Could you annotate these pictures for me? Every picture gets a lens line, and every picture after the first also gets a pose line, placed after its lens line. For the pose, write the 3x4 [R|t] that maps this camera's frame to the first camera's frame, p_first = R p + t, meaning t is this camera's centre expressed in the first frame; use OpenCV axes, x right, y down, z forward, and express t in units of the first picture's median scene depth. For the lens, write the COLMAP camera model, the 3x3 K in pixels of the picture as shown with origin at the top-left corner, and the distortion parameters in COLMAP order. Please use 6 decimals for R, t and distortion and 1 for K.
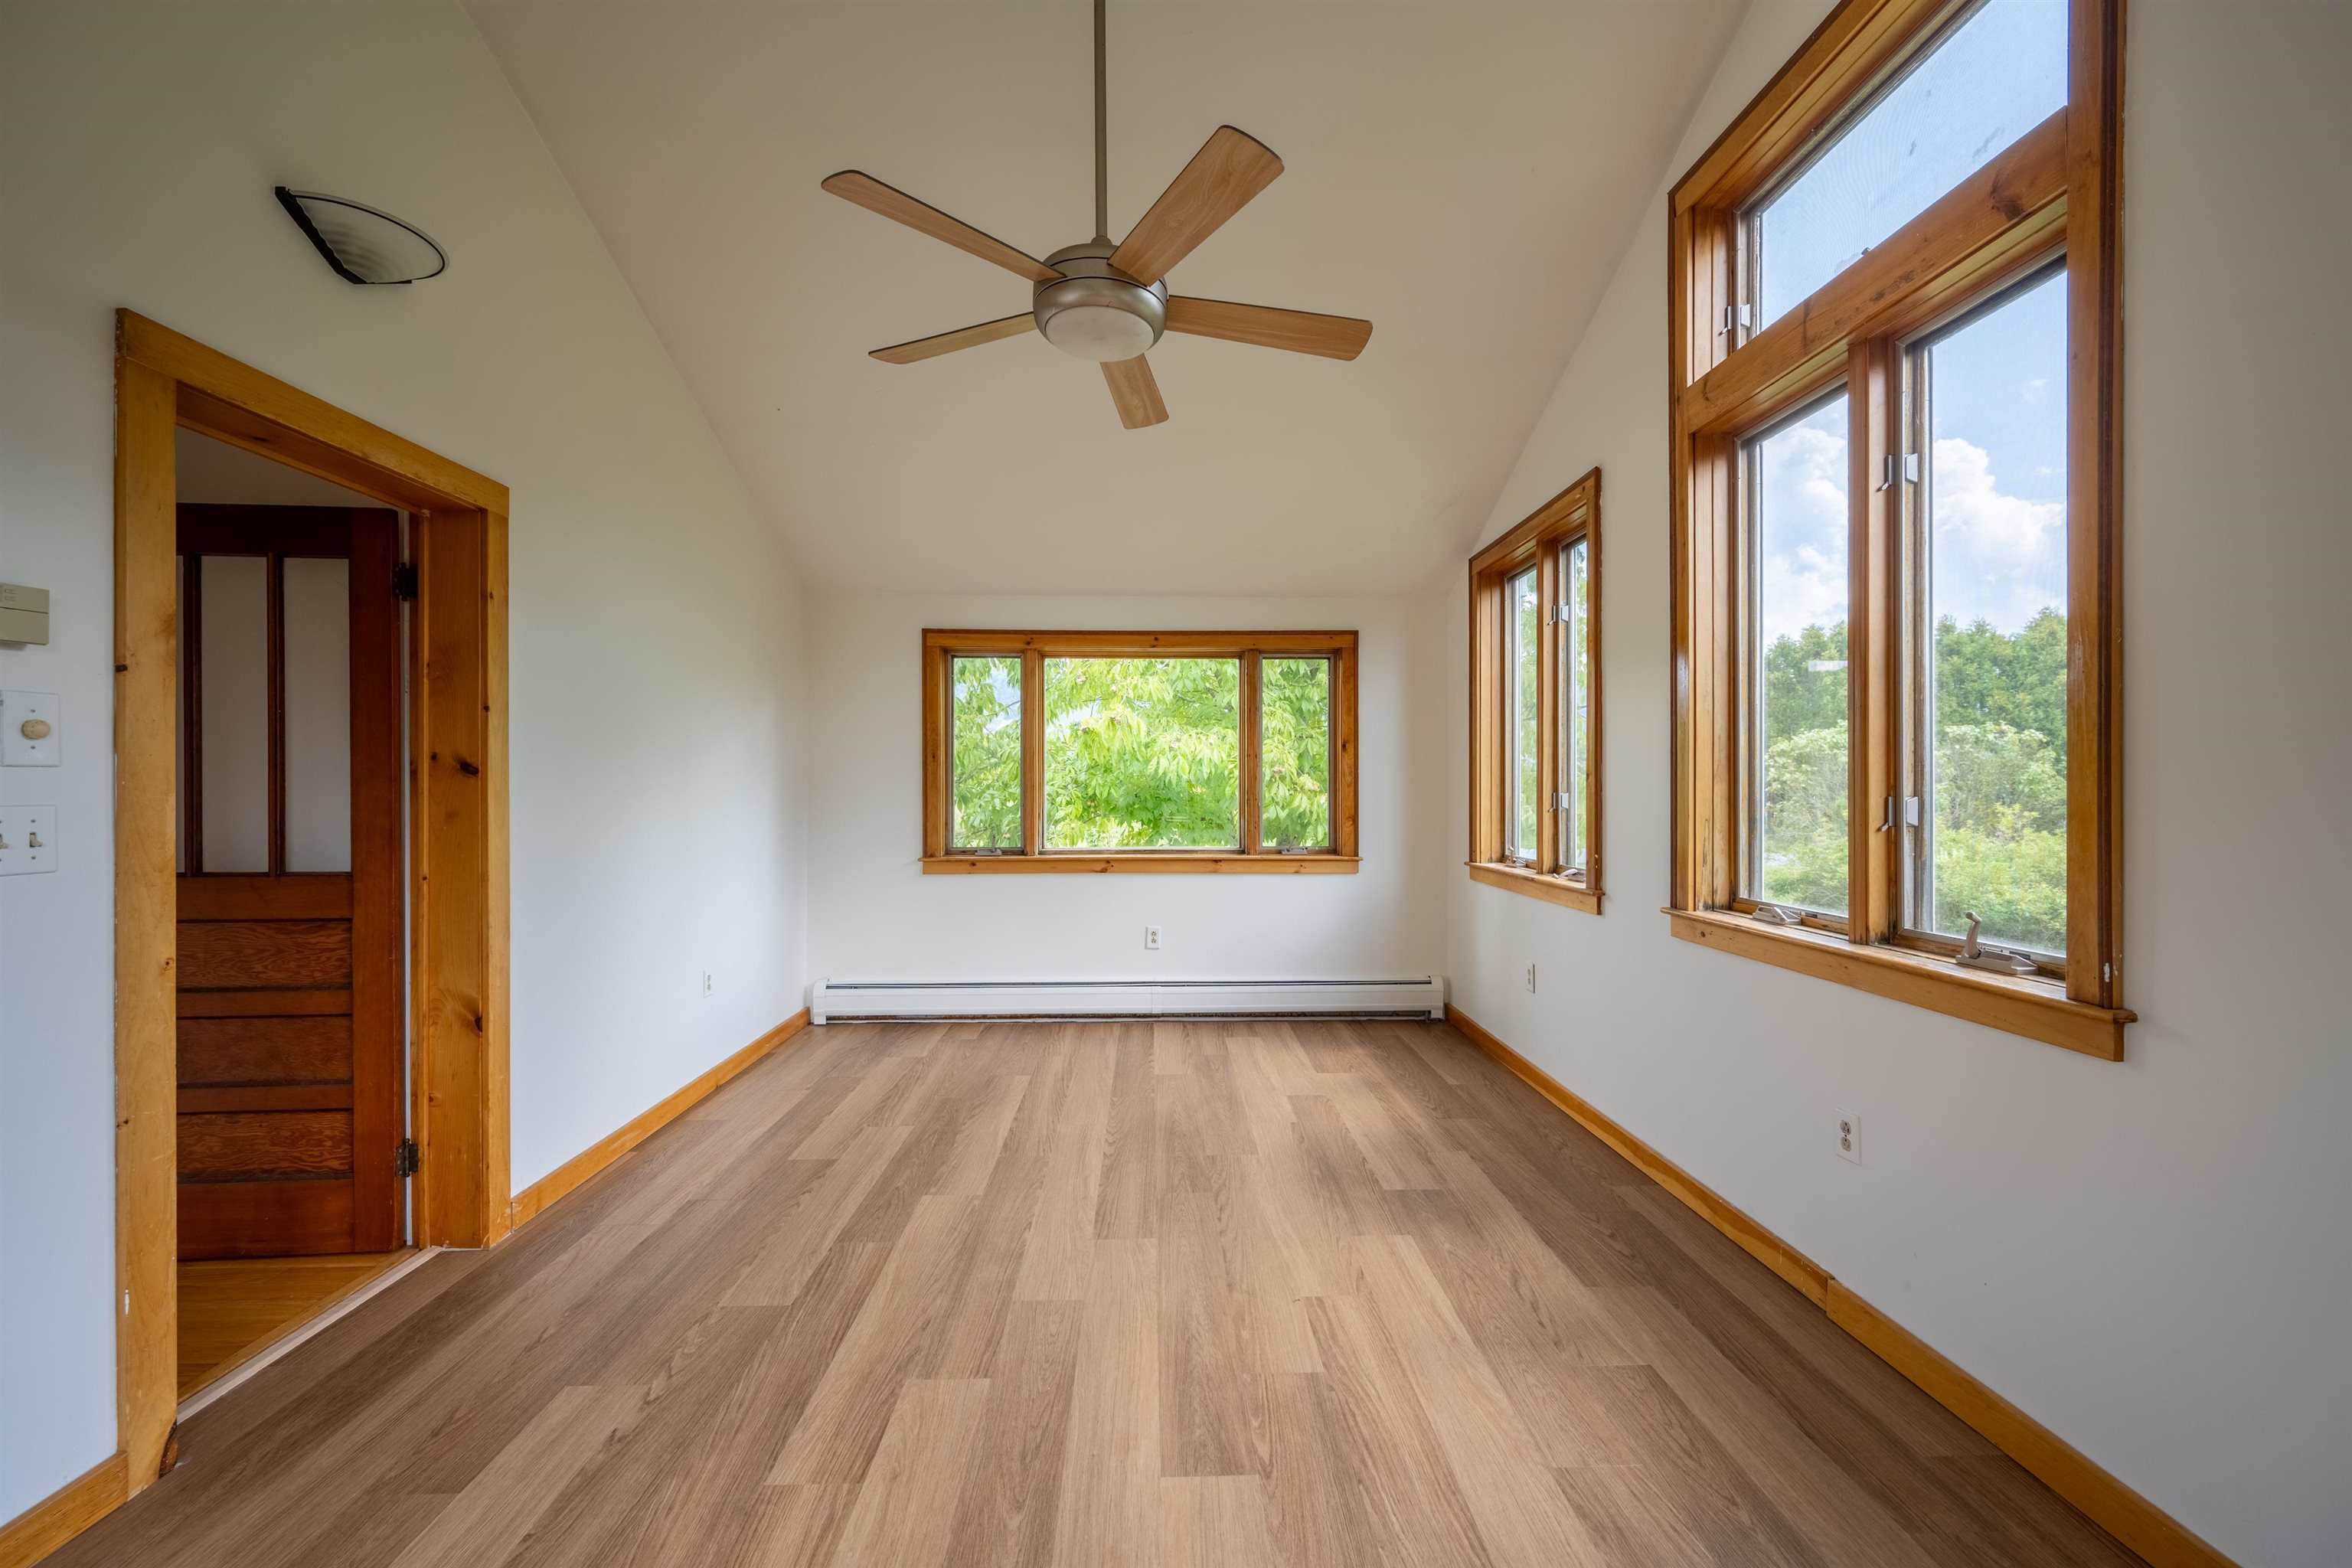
lens RADIAL K [[946.0, 0, 1177.8], [0, 946.0, 789.9], [0, 0, 1]] dist [-0.007507, 0.000132]
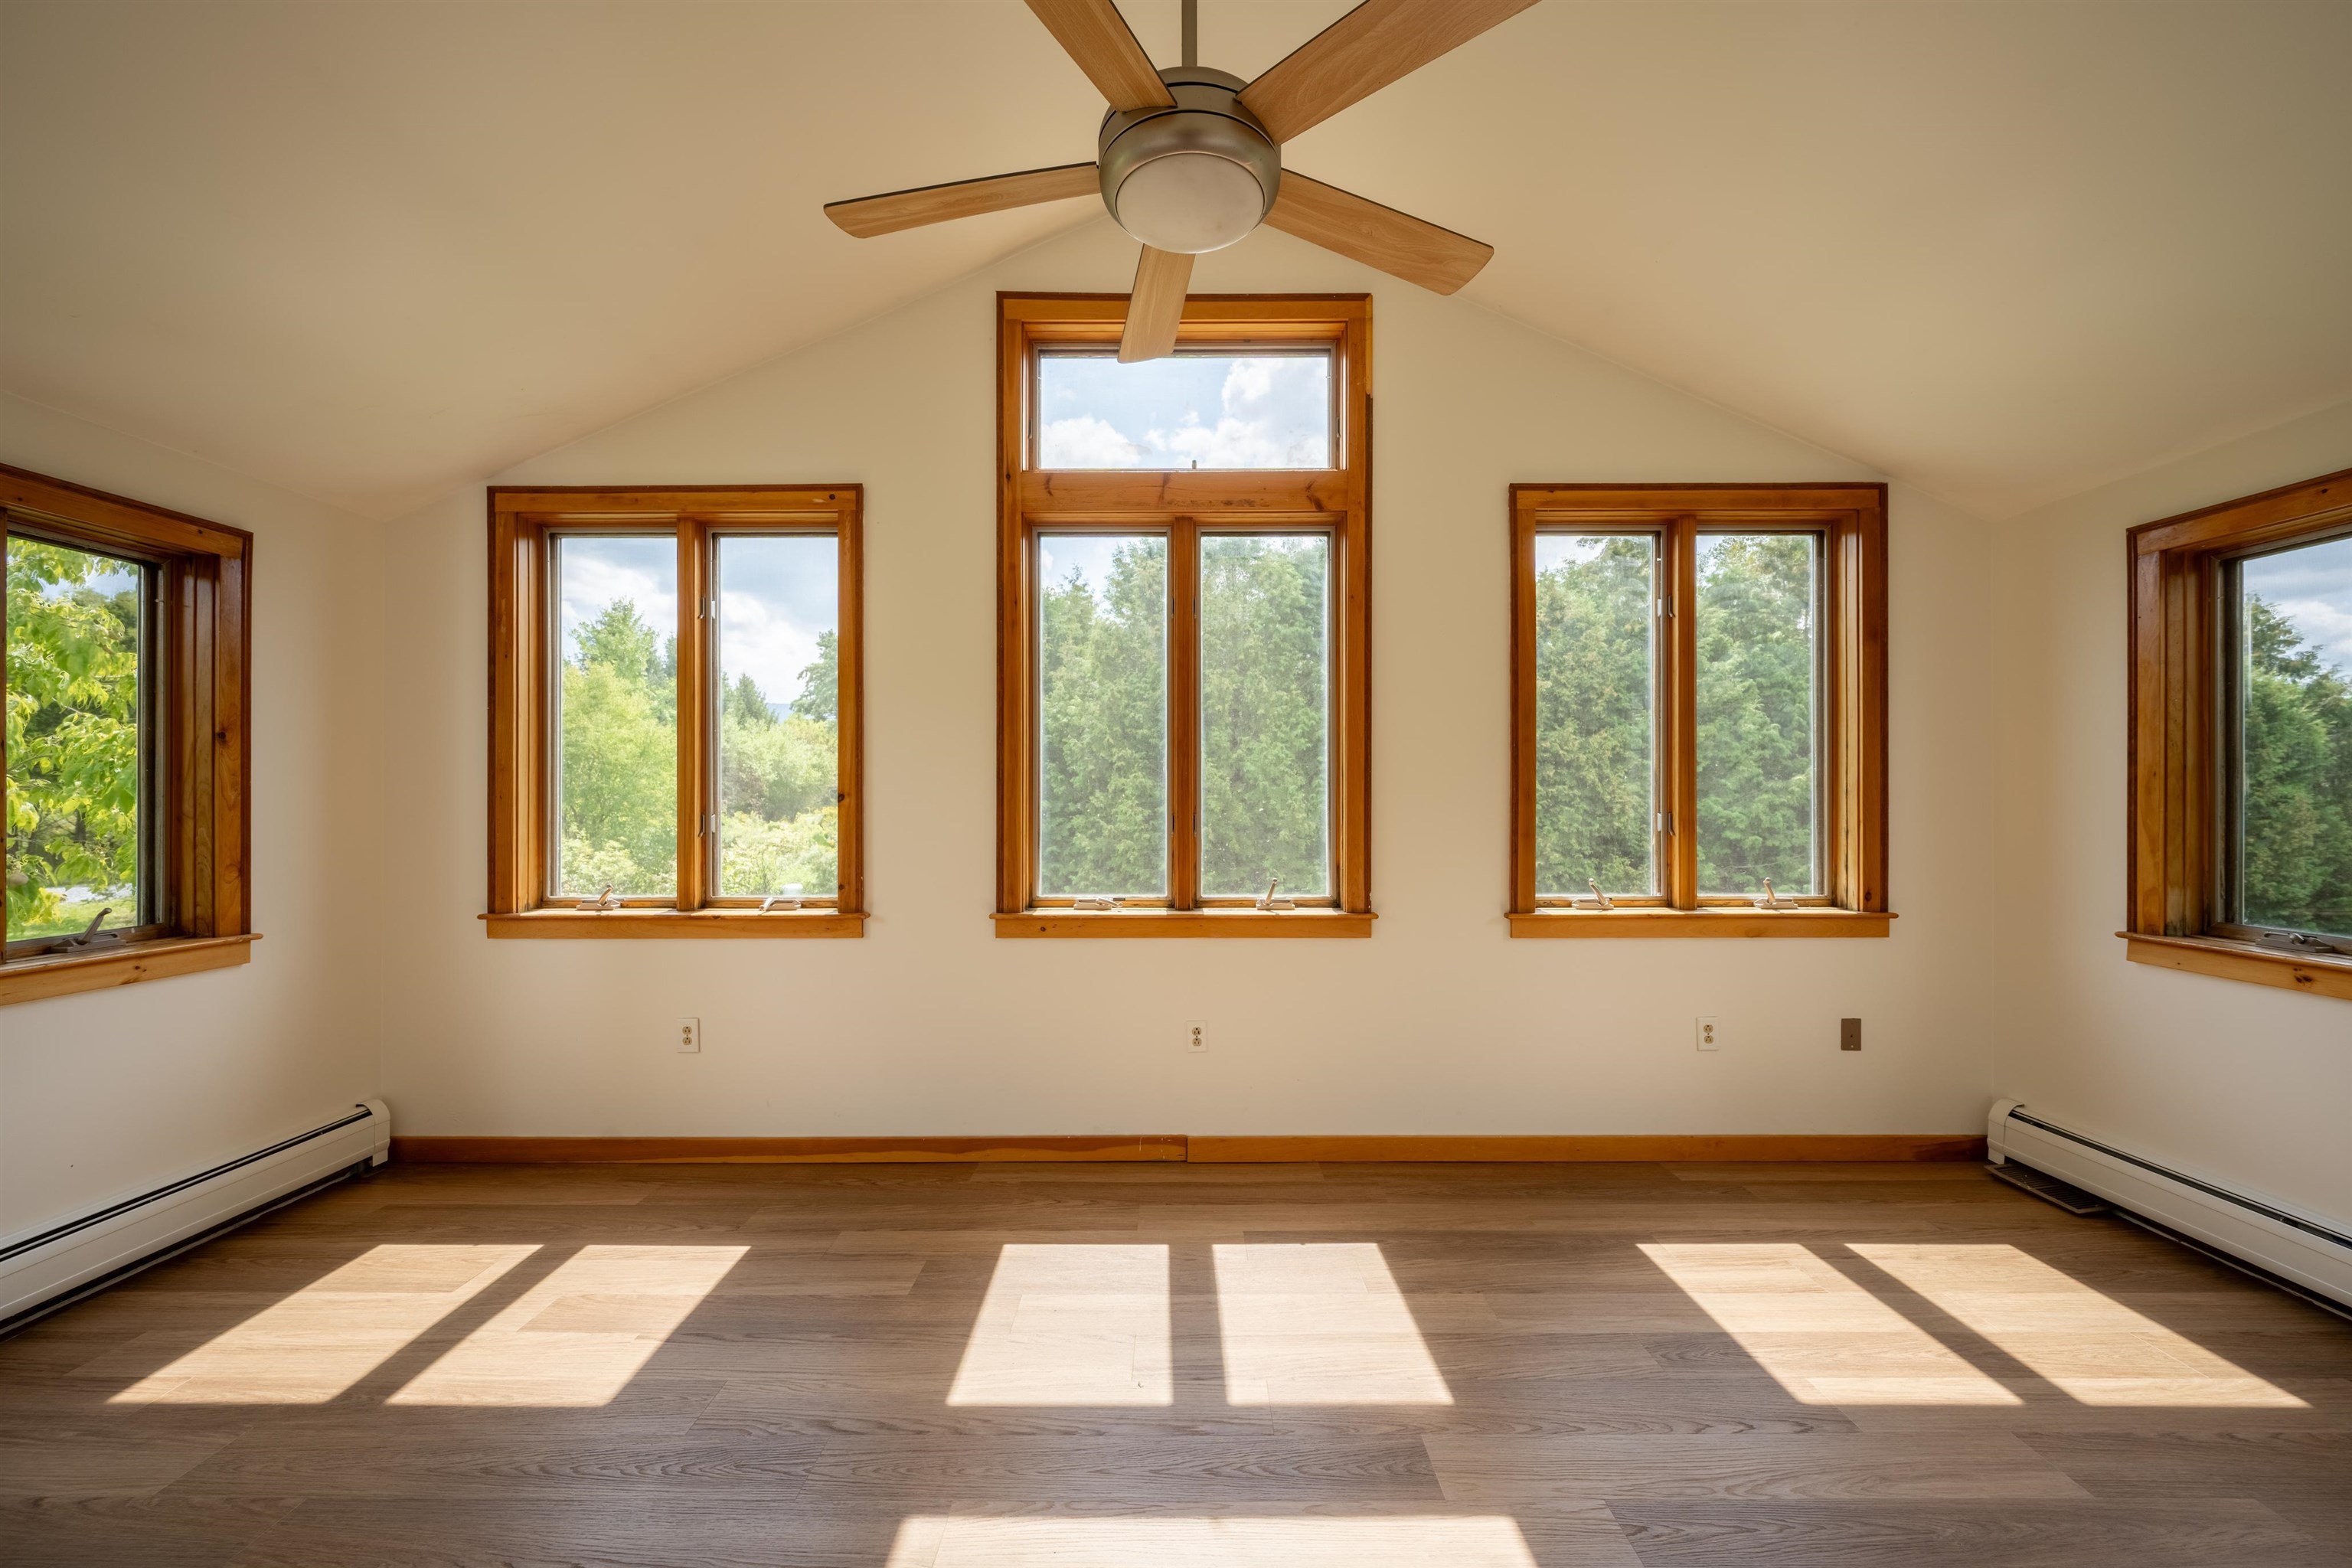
lens RADIAL K [[946.0, 0, 1174.4], [0, 946.0, 787.2], [0, 0, 1]] dist [-0.007507, 0.000132]
pose [[0.024791, 0.004989, 0.999680, -0.563044], [0.004376, 0.999977, -0.005099, -0.019306], [-0.999683, 0.004501, 0.024769, 0.682029]]
